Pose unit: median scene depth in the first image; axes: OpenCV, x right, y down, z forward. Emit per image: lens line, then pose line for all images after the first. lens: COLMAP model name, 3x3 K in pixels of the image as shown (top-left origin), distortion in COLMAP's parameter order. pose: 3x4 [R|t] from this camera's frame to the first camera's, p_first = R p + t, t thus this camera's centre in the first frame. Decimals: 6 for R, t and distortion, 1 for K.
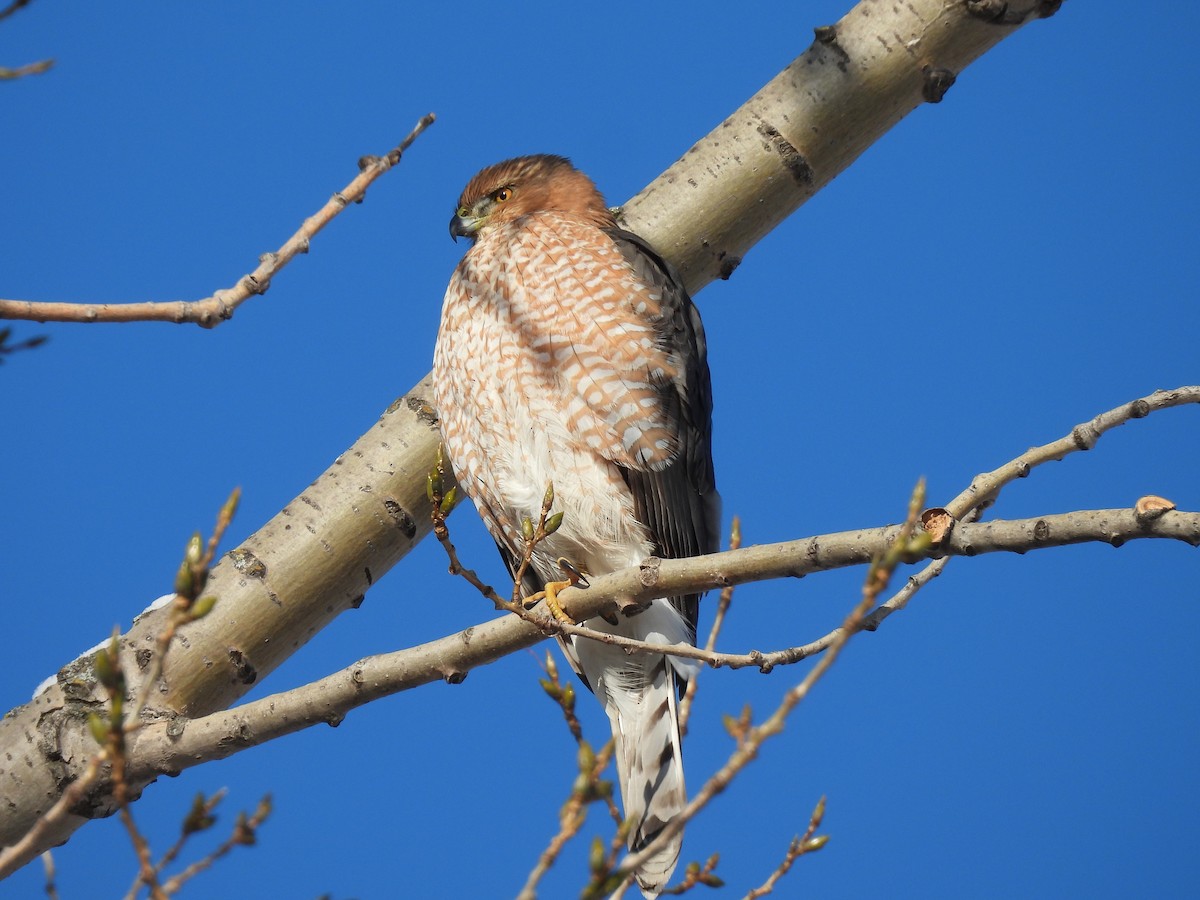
lens RADIAL K [[1029.9, 0, 600.0], [0, 1029.9, 450.0], [0, 0, 1]] dist [0.144776, -0.002535]
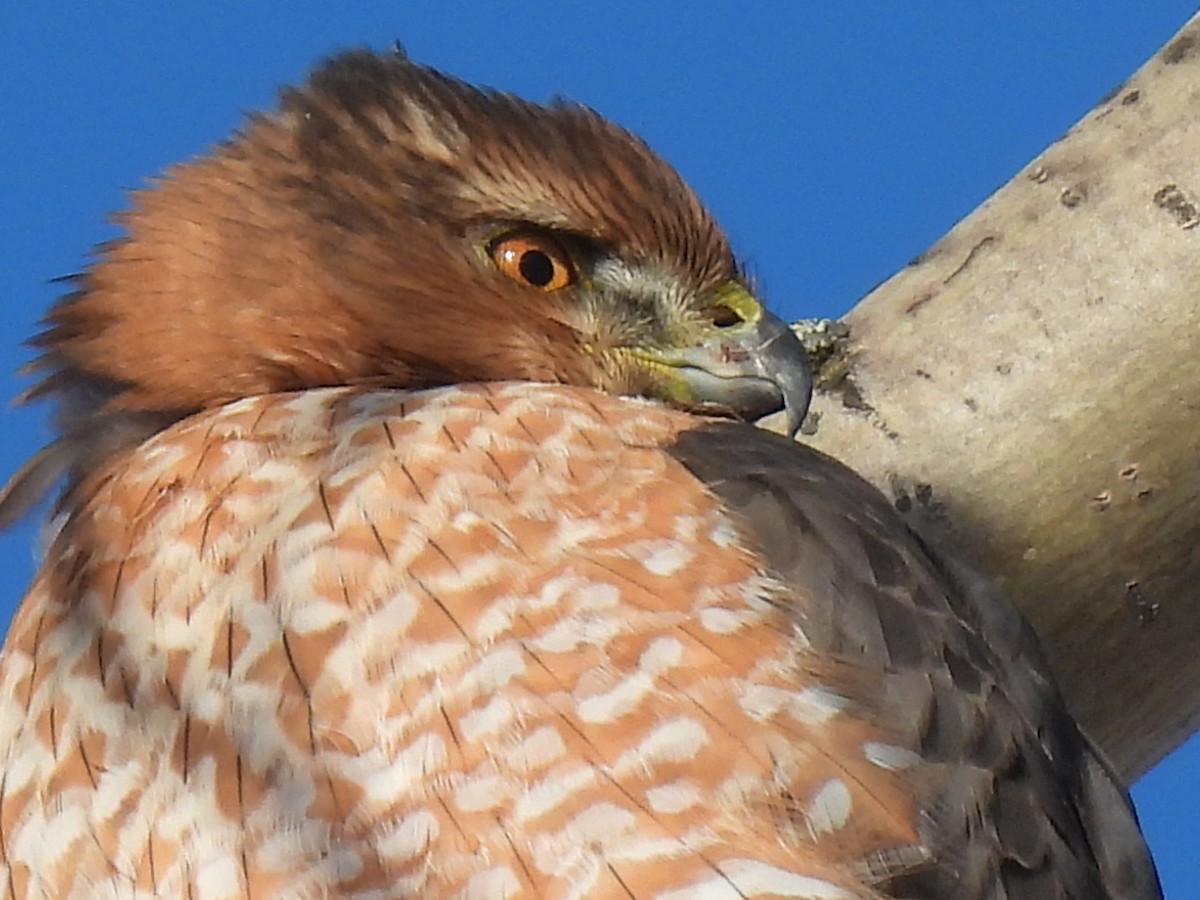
lens RADIAL K [[1029.9, 0, 600.0], [0, 1029.9, 450.0], [0, 0, 1]] dist [0.144776, -0.002535]
pose [[0.968454, -0.006838, 0.249100, -0.077285], [0.101826, 0.923218, -0.370540, -0.141072], [-0.227440, 0.384216, 0.894790, 0.843822]]
